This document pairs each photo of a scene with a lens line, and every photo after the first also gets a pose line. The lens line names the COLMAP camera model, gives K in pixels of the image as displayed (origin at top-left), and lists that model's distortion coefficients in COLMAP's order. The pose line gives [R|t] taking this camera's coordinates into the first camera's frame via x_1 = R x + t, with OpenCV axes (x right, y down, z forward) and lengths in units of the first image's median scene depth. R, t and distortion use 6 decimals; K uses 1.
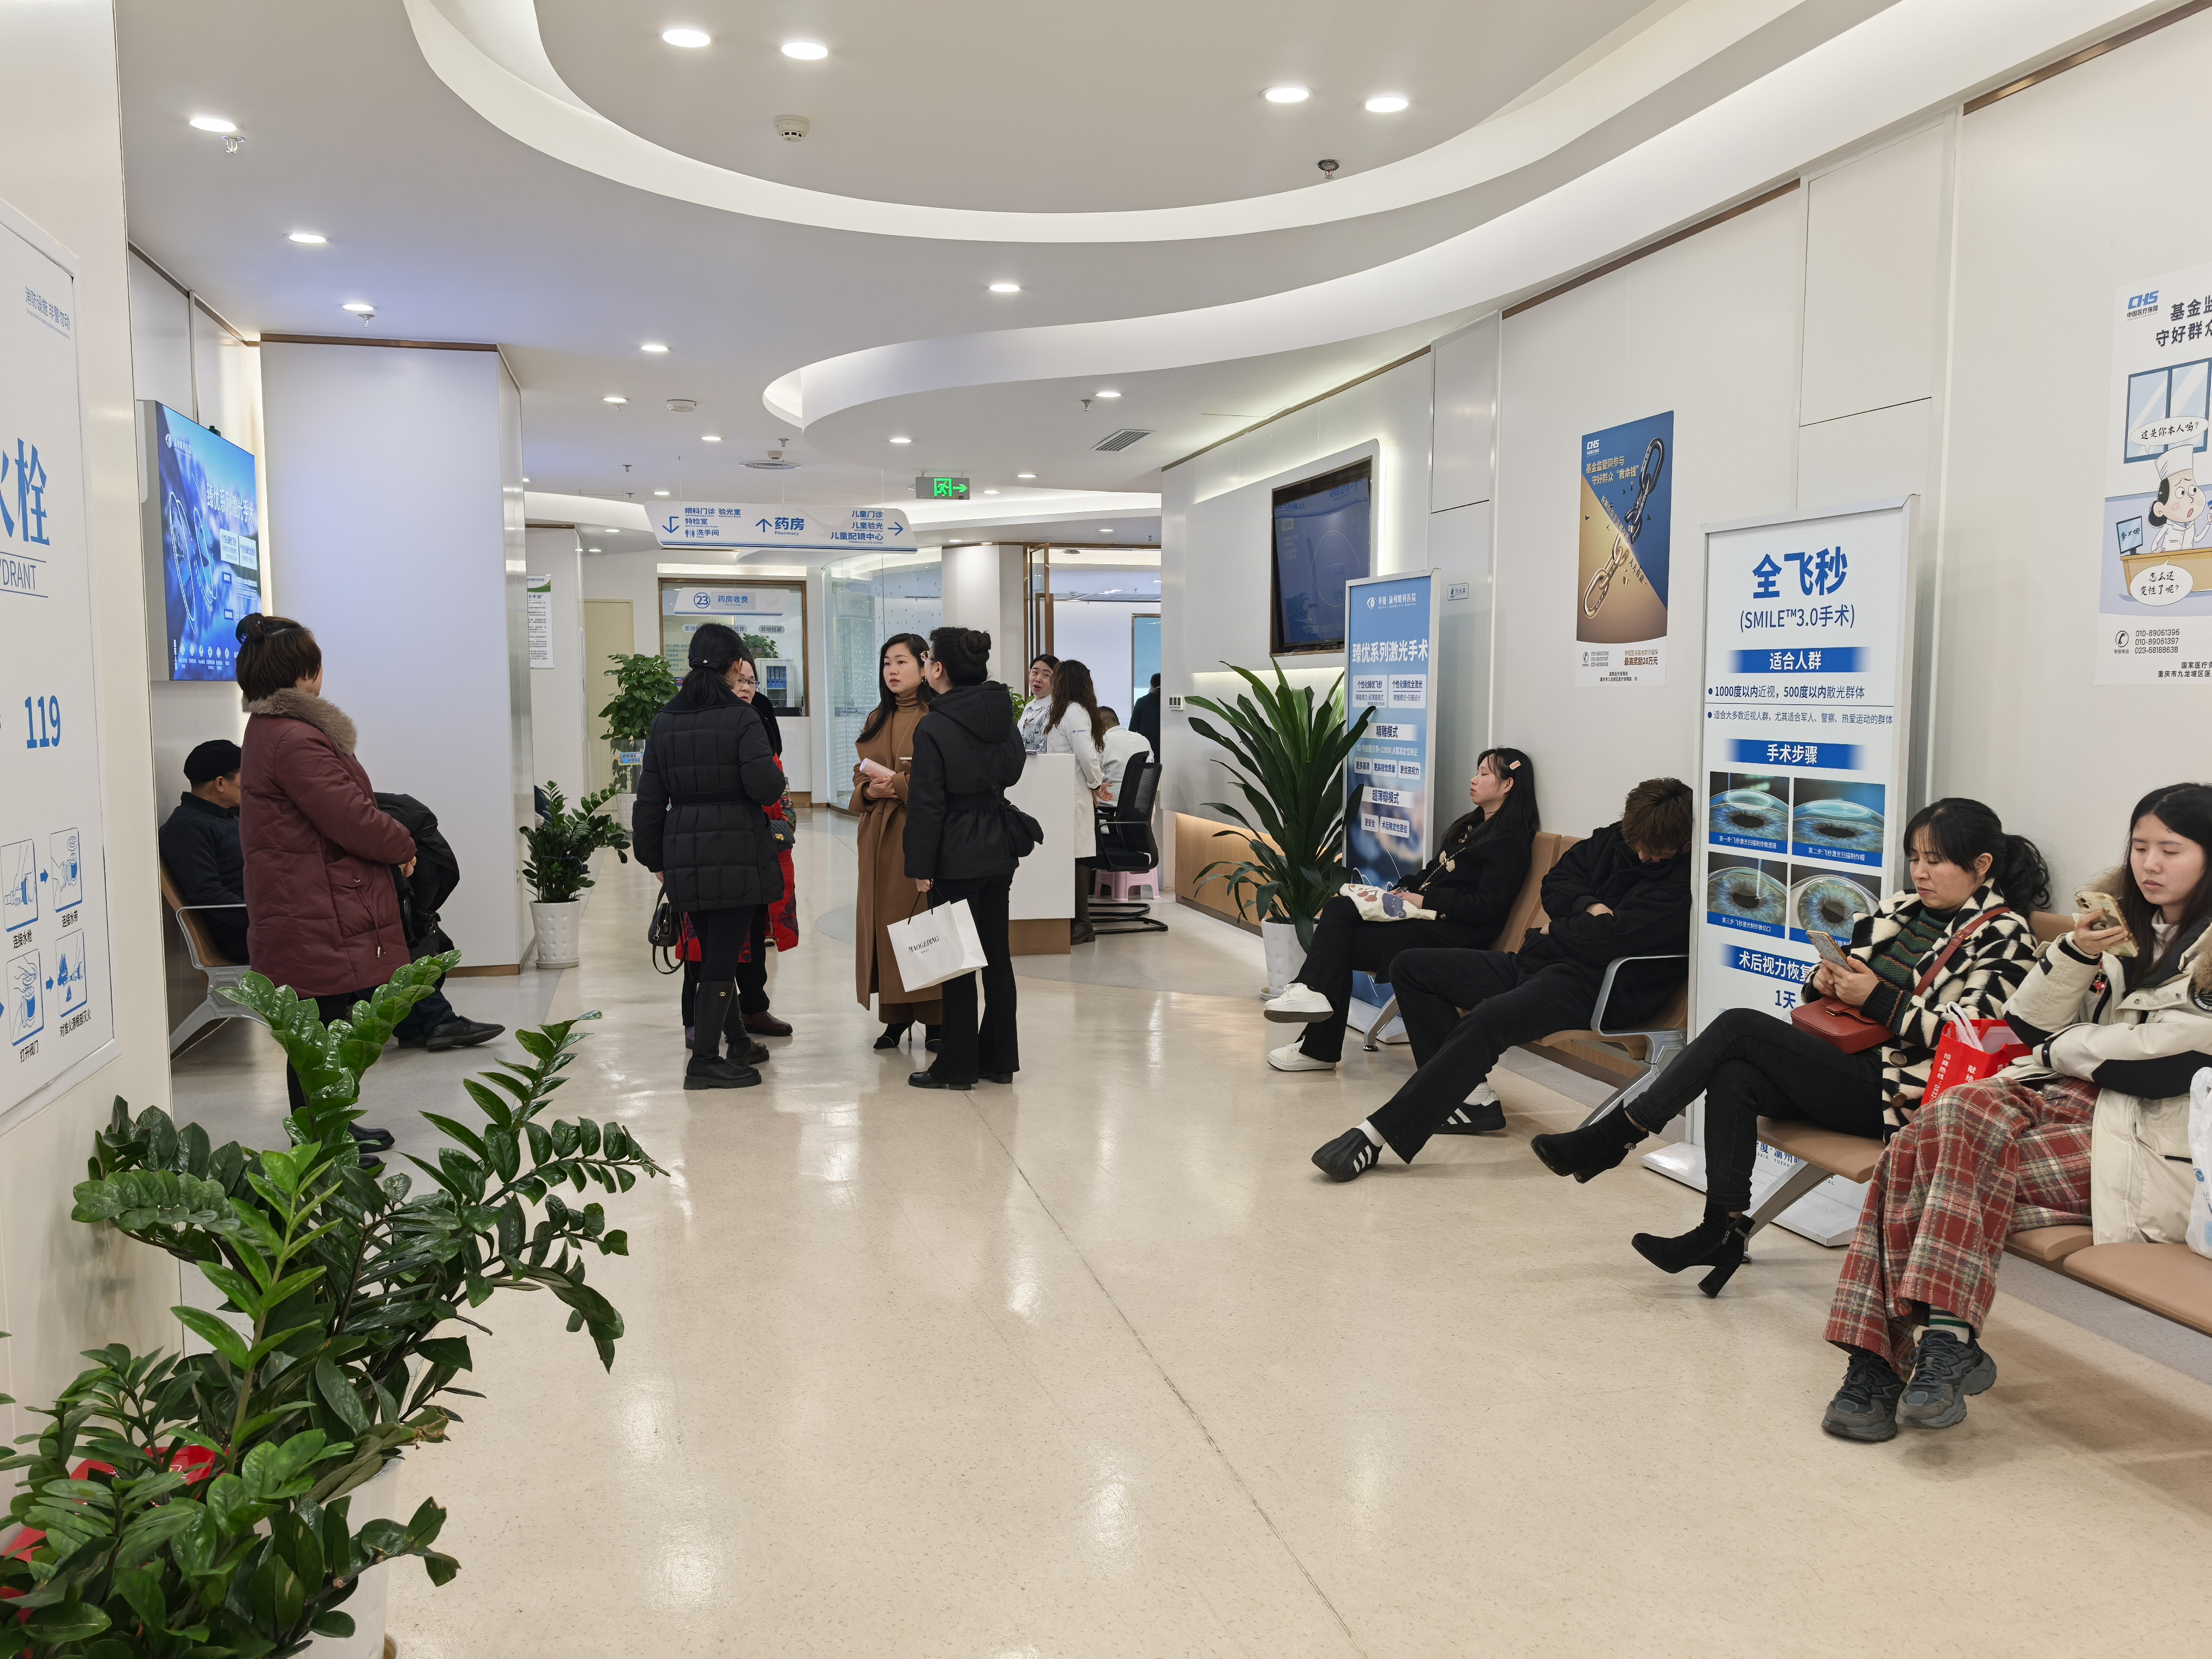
lens RADIAL K [[1869.1, 0, 1083.5], [0, 1869.1, 893.5], [0, 0, 1]] dist [0.043987, -0.004729]
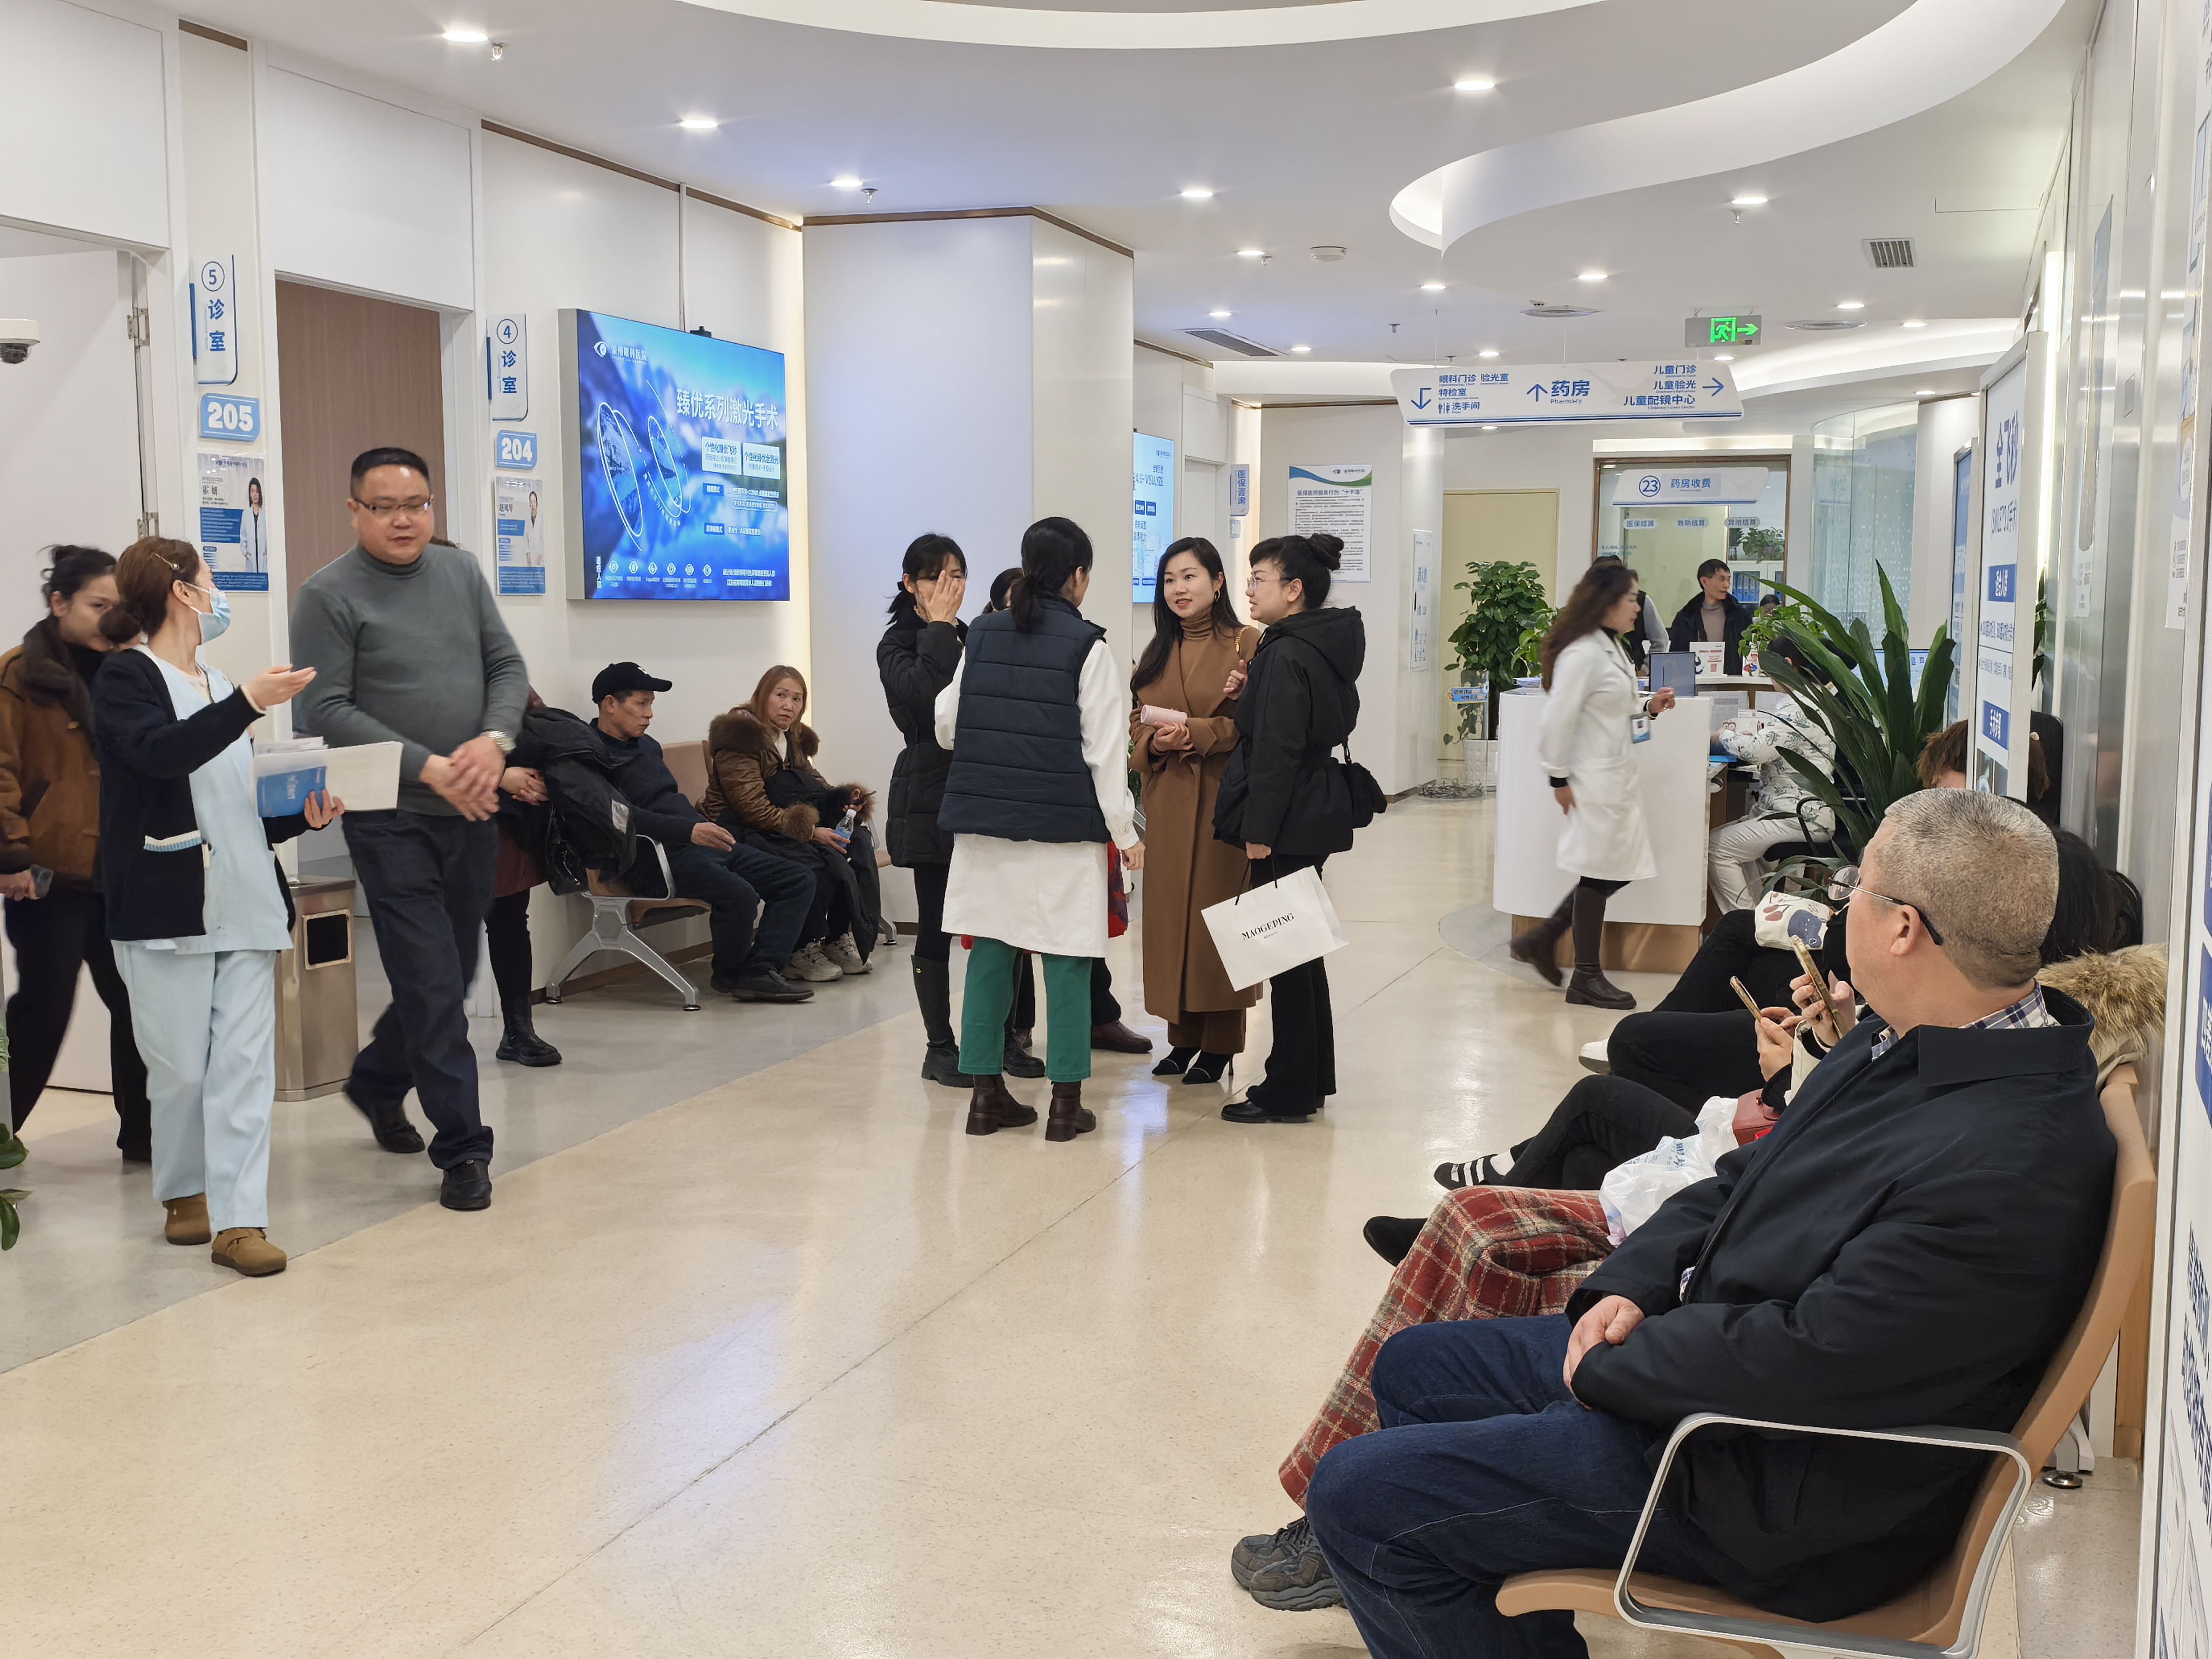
lens RADIAL K [[2552.6, 0, 1107.2], [0, 2552.6, 832.3], [0, 0, 1]] dist [0.176121, 0.000000]
pose [[0.856092, 0.046754, -0.514704, 0.230235], [-0.056917, 0.998371, -0.003979, -0.003117], [0.513680, 0.032702, 0.857359, 0.013824]]
